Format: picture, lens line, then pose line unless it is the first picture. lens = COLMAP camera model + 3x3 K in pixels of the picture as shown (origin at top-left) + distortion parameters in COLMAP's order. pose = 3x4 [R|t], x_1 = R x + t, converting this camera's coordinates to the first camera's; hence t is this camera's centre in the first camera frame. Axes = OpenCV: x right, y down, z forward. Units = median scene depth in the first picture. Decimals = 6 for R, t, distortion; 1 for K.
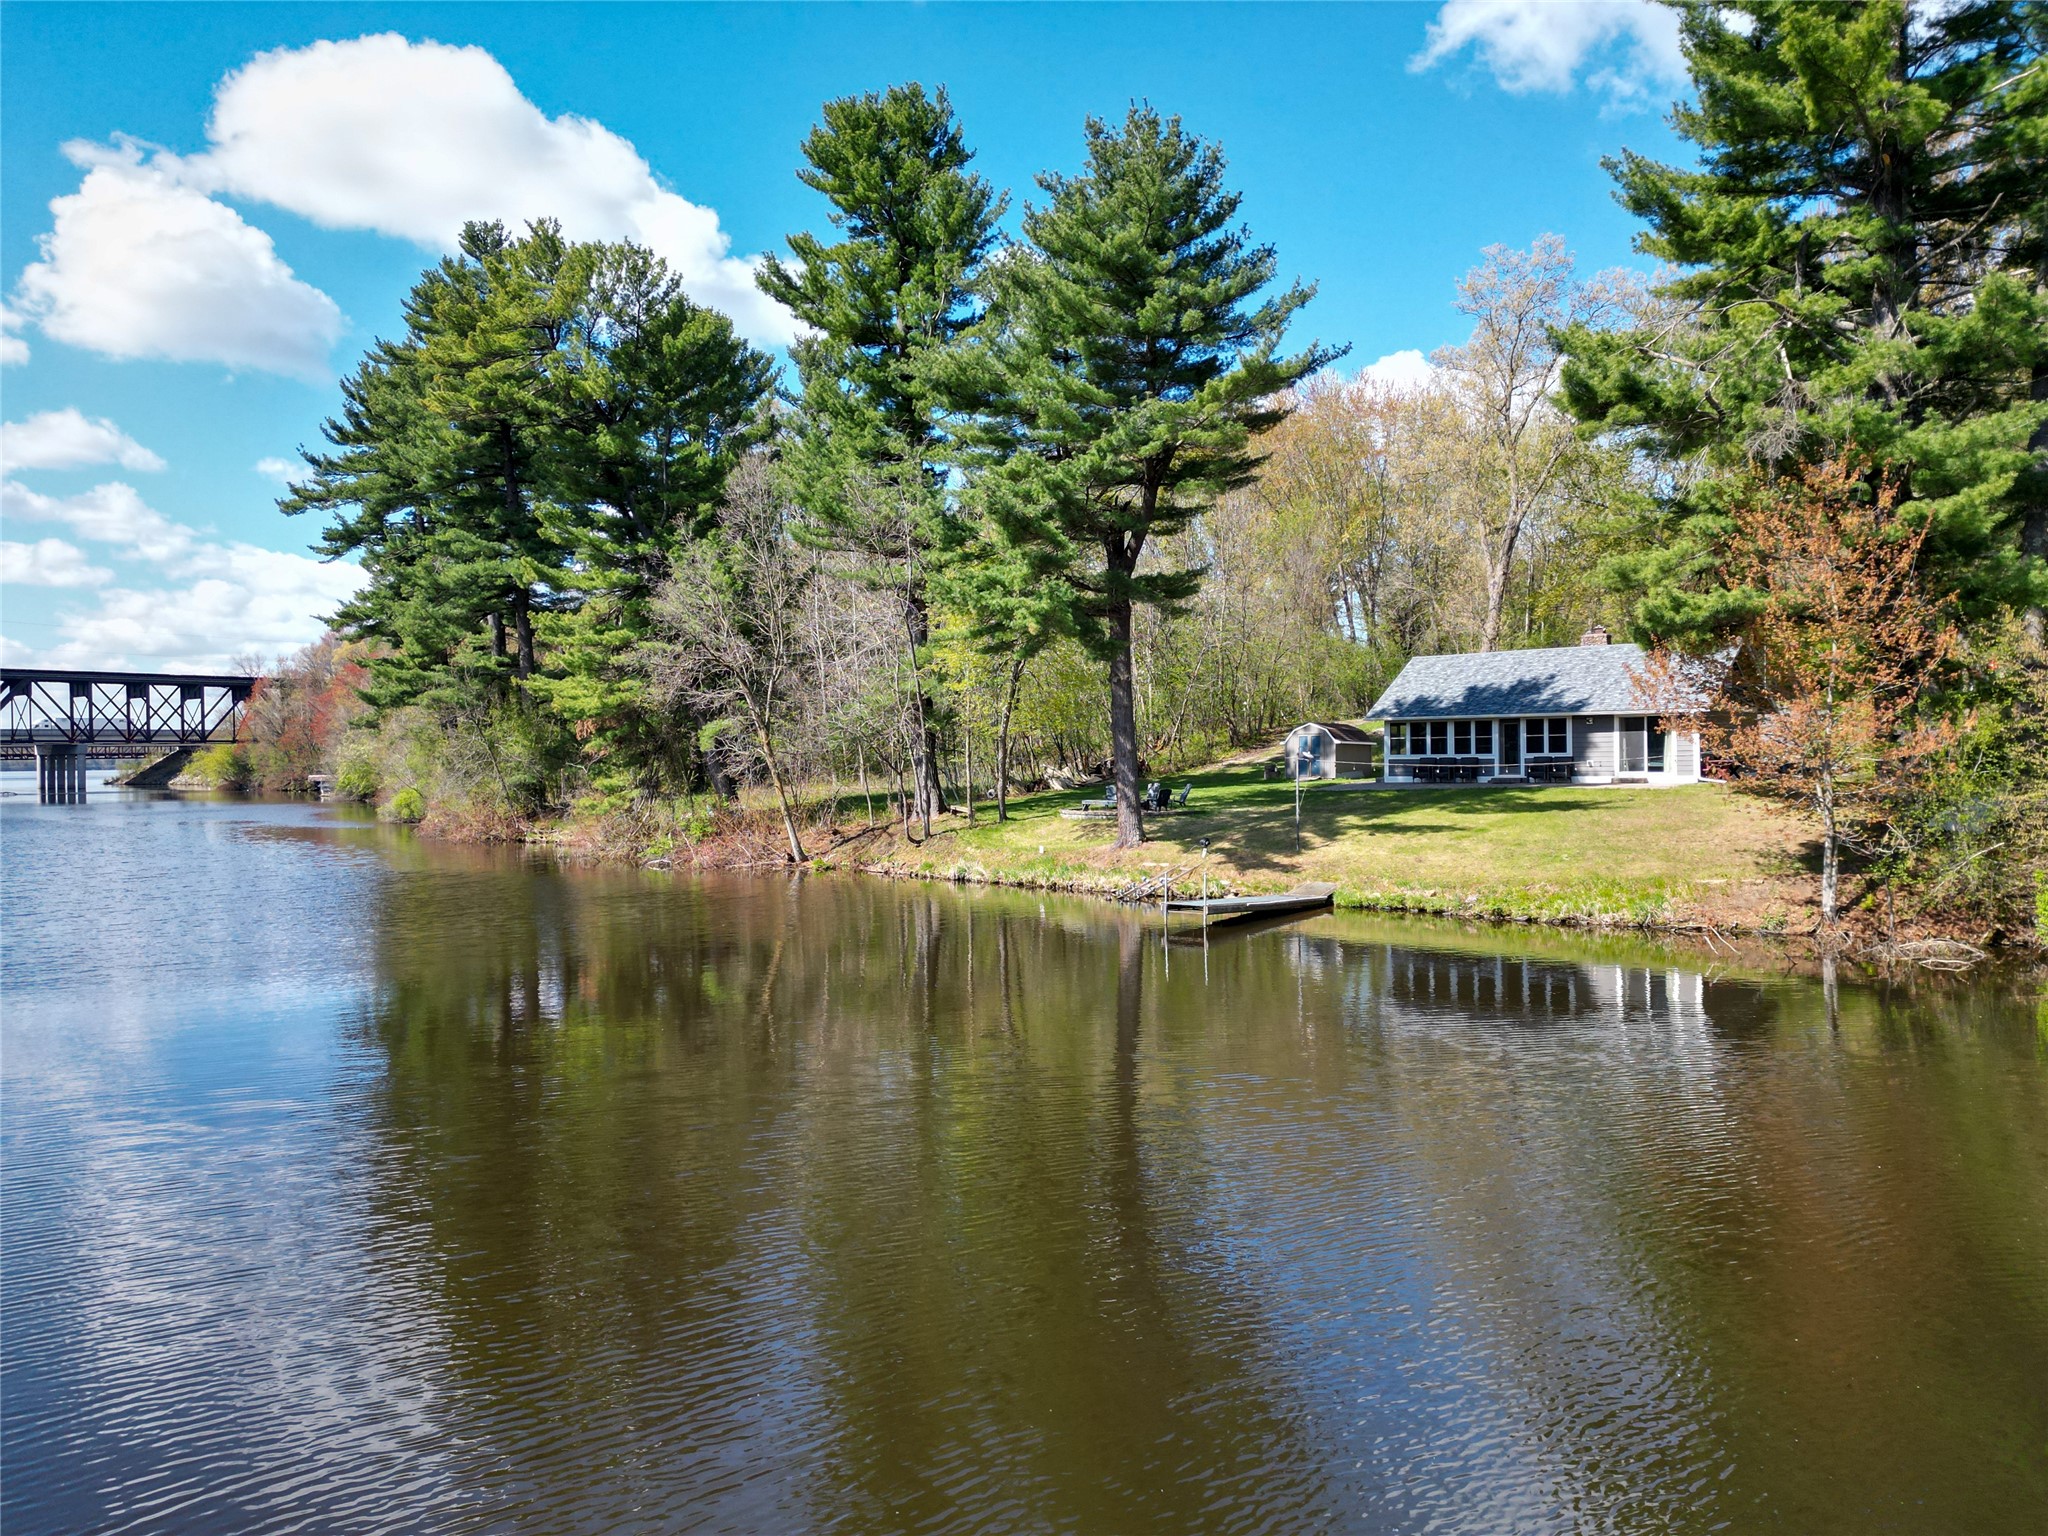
lens RADIAL K [[1417.1, 0, 1020.2], [0, 1417.1, 781.0], [0, 0, 1]] dist [0.085480, -0.077436]
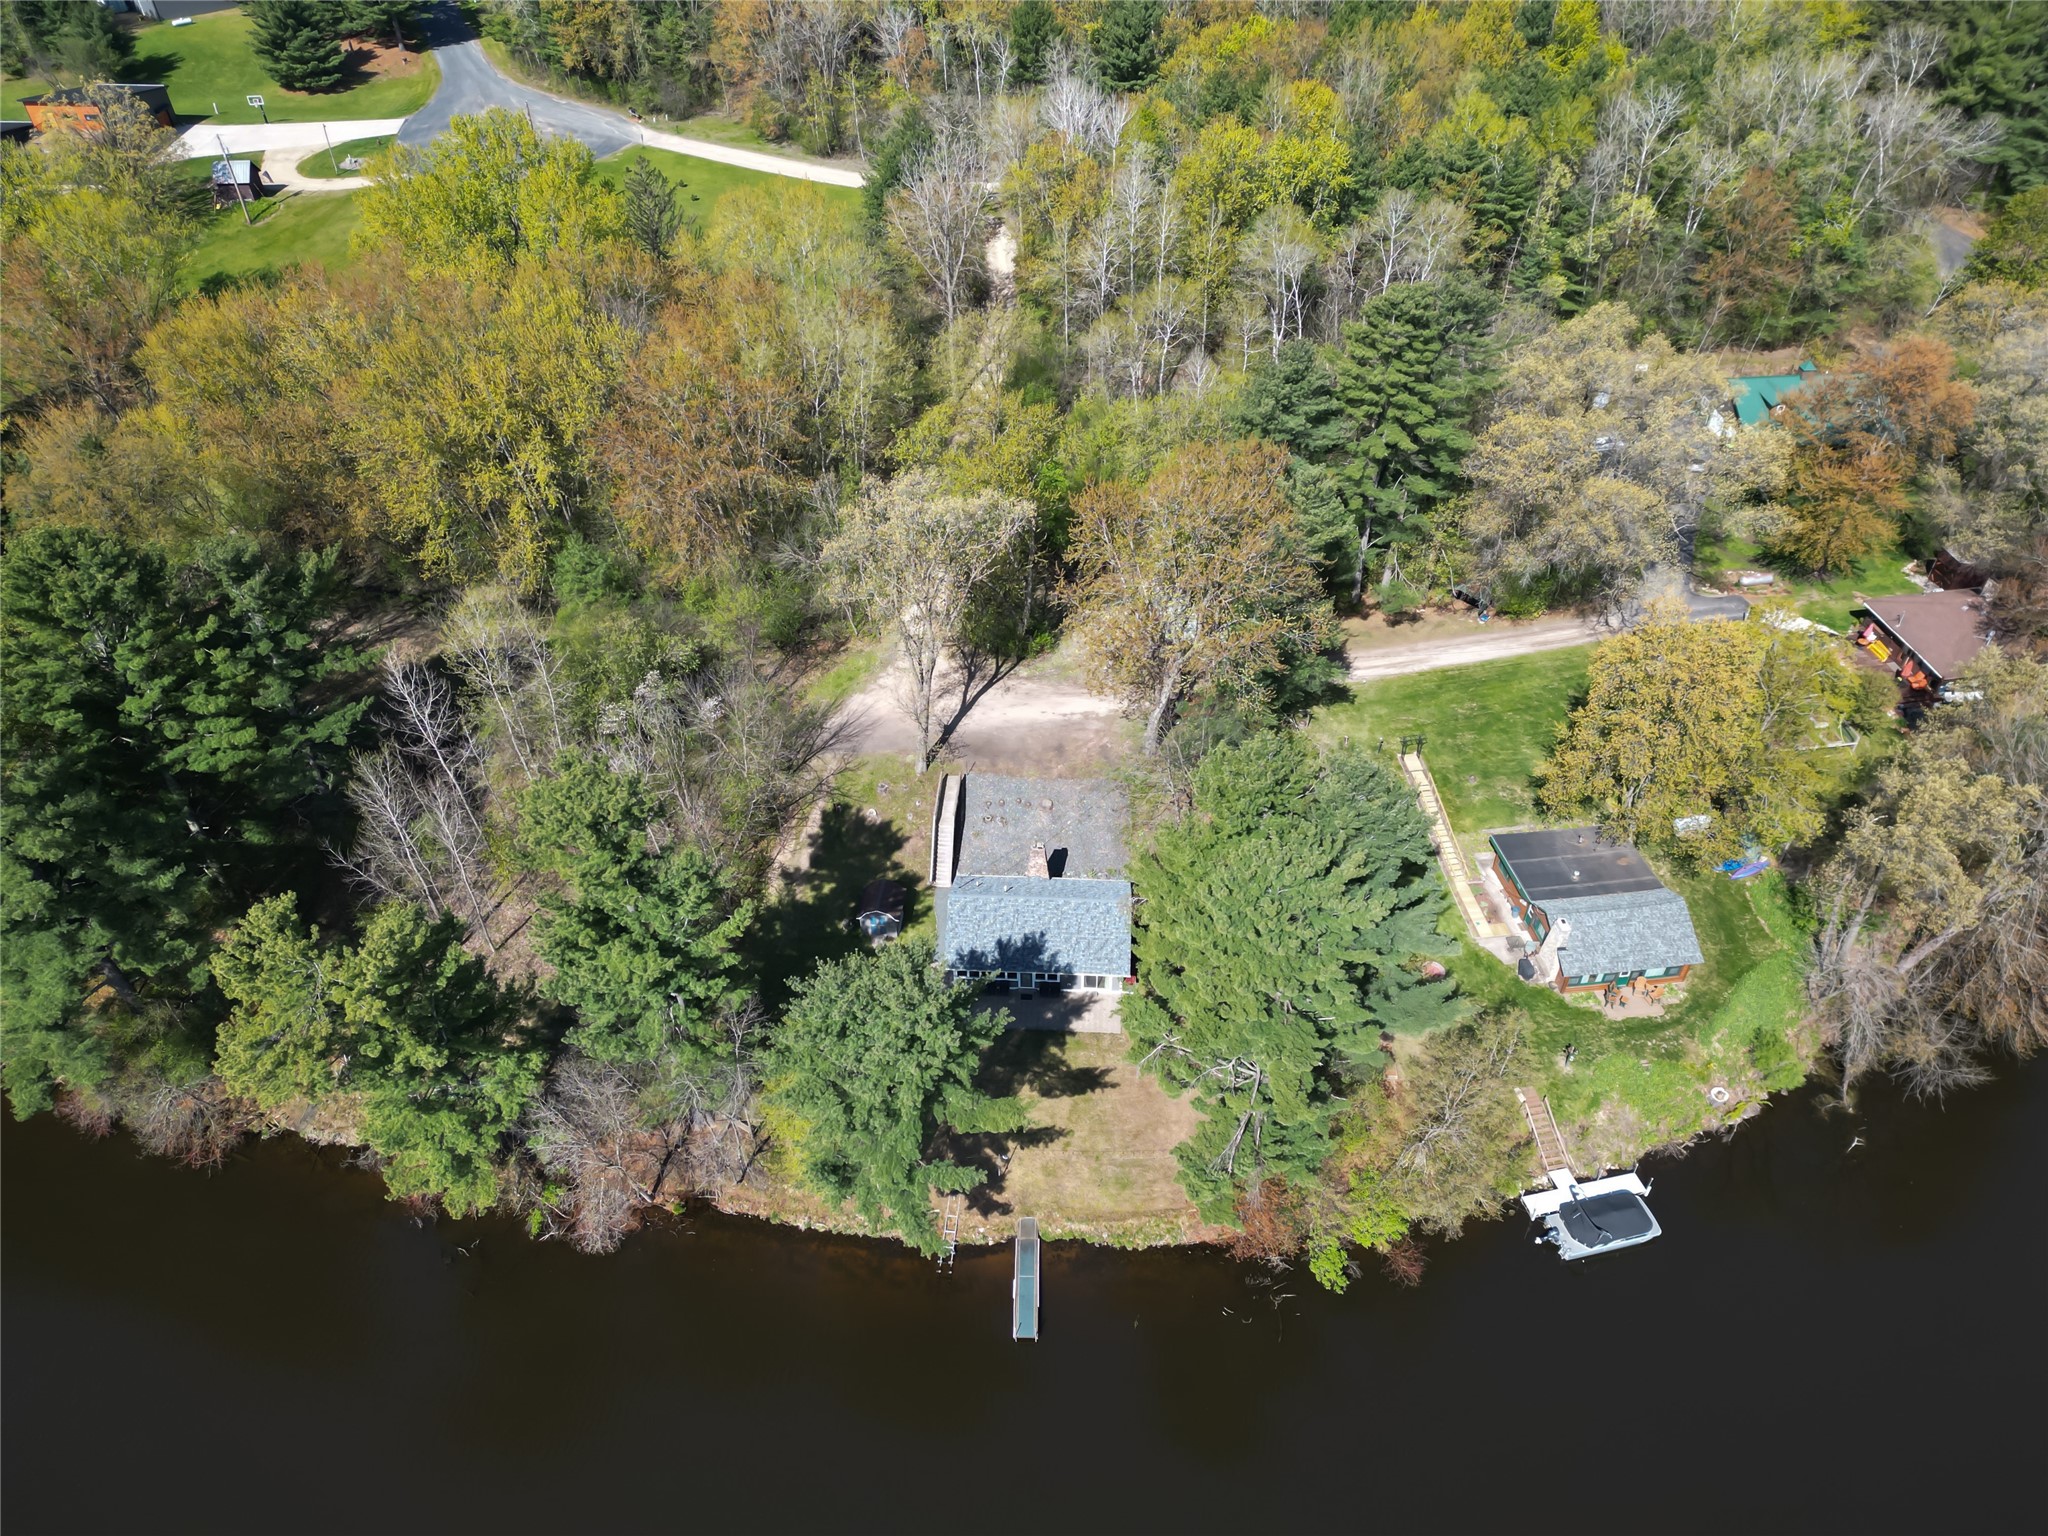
lens RADIAL K [[1417.1, 0, 1021.8], [0, 1417.1, 763.7], [0, 0, 1]] dist [0.085480, -0.077436]
pose [[0.791489, -0.390084, 0.470509, -0.418293], [0.008055, 0.776425, 0.630158, -1.411974], [-0.611130, -0.494973, 0.617674, 0.021952]]
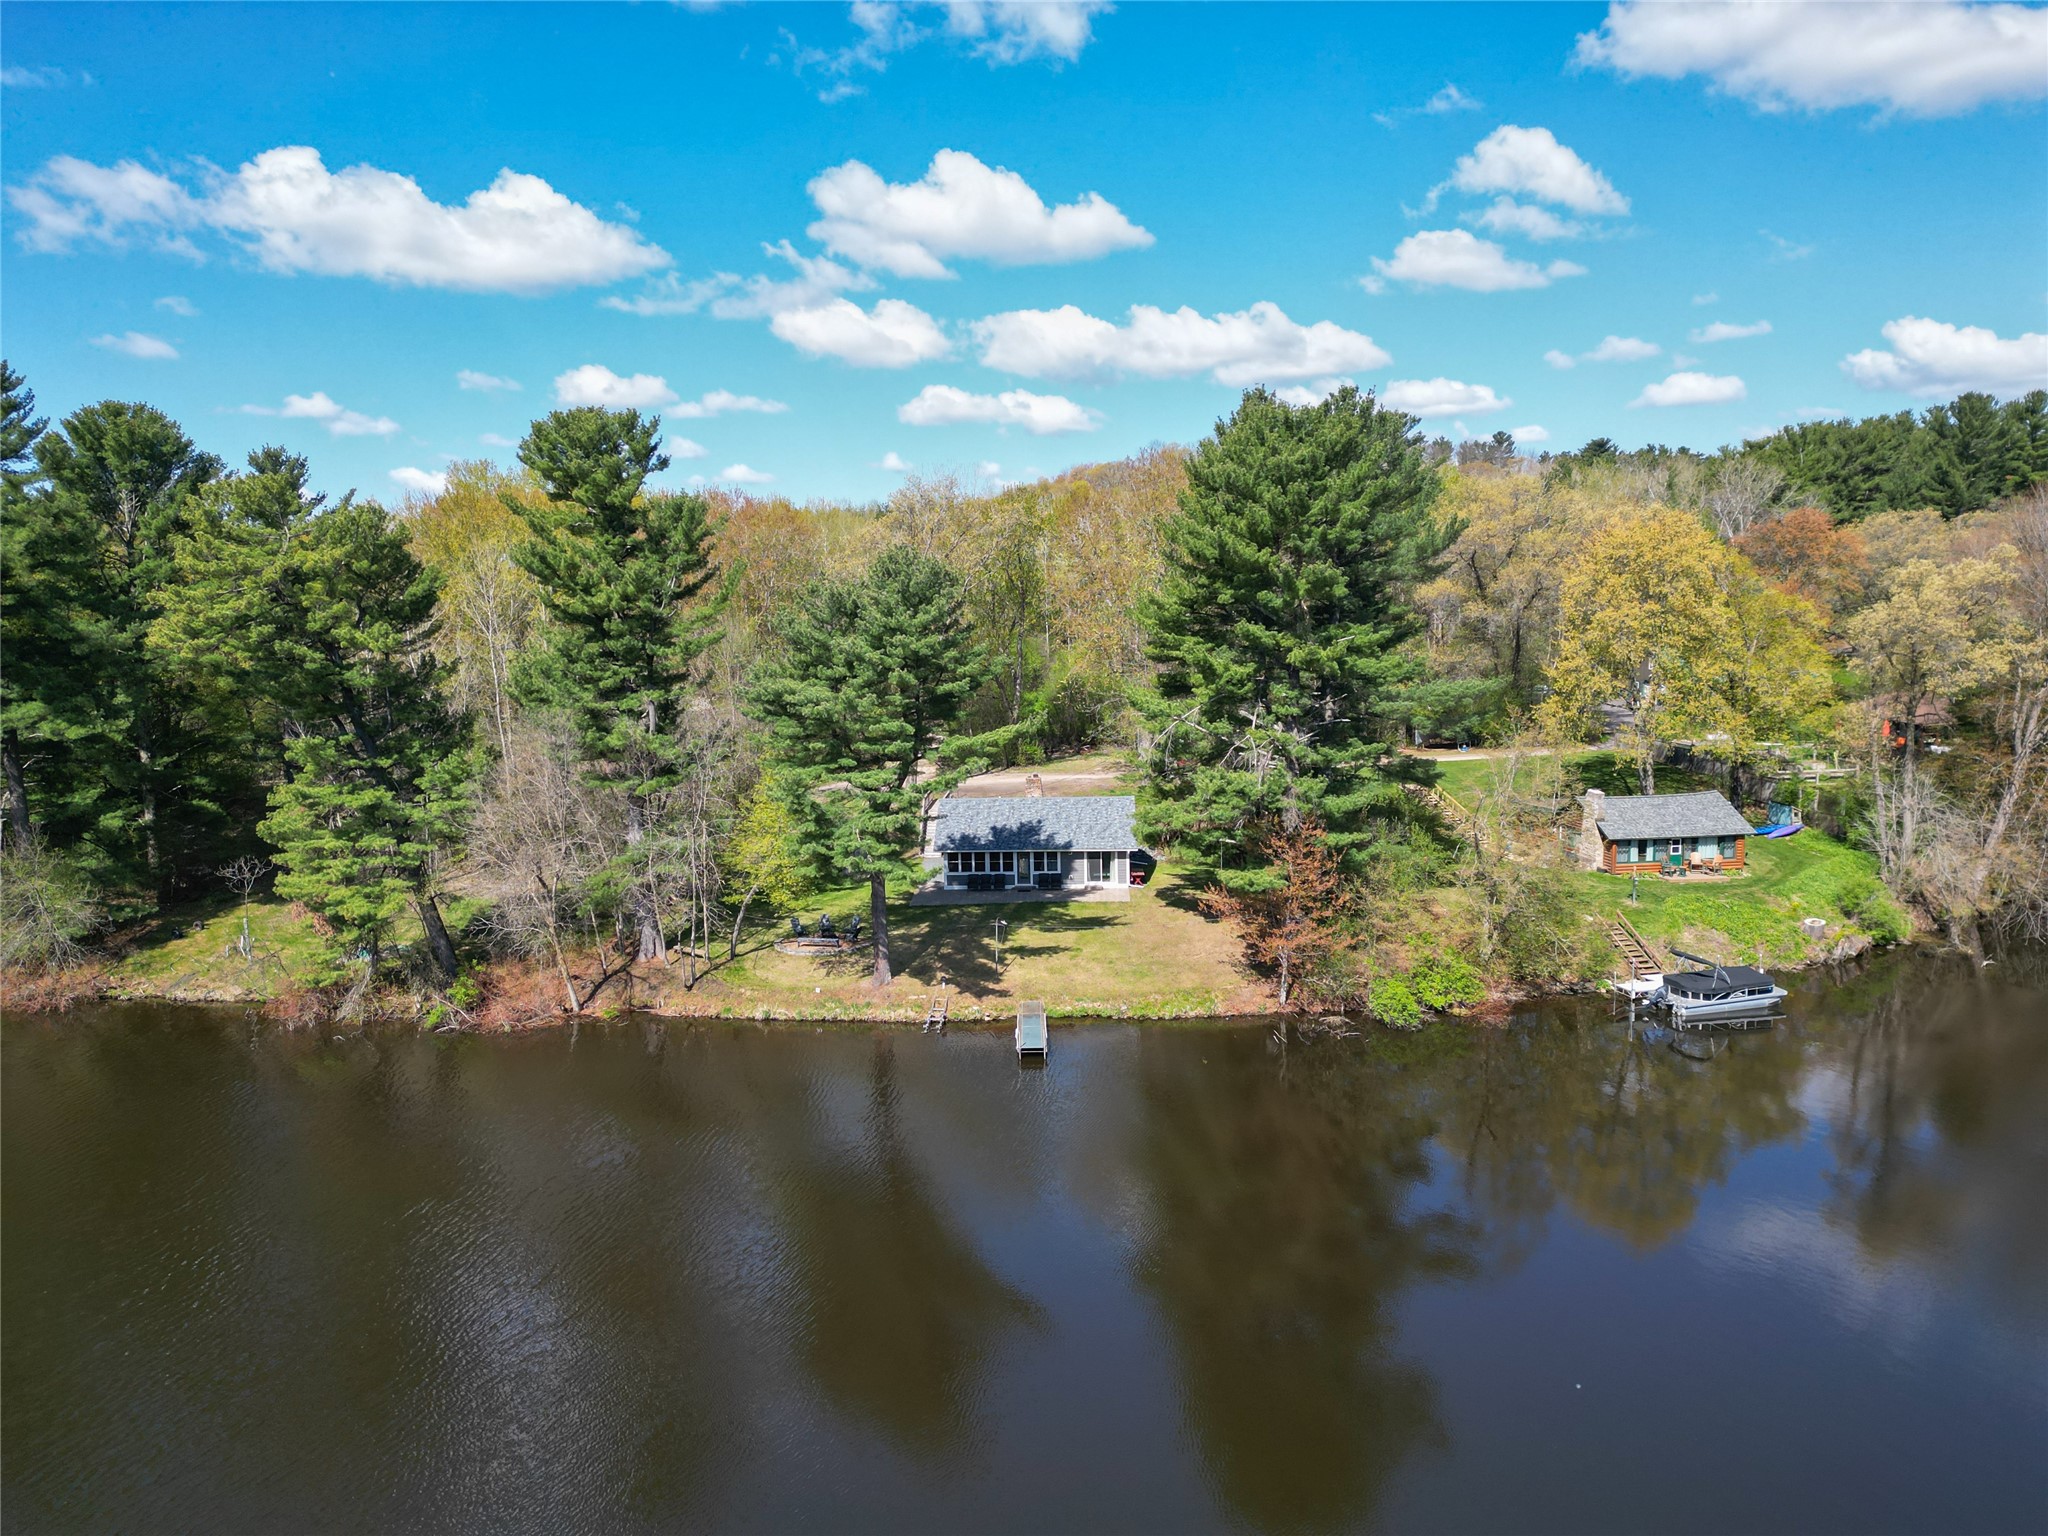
lens RADIAL K [[1417.1, 0, 1021.3], [0, 1417.1, 774.6], [0, 0, 1]] dist [0.085480, -0.077436]
pose [[0.779339, -0.081872, 0.621231, -0.686774], [0.018070, 0.993951, 0.108325, -0.316292], [-0.626342, -0.073197, 0.776104, -0.270552]]
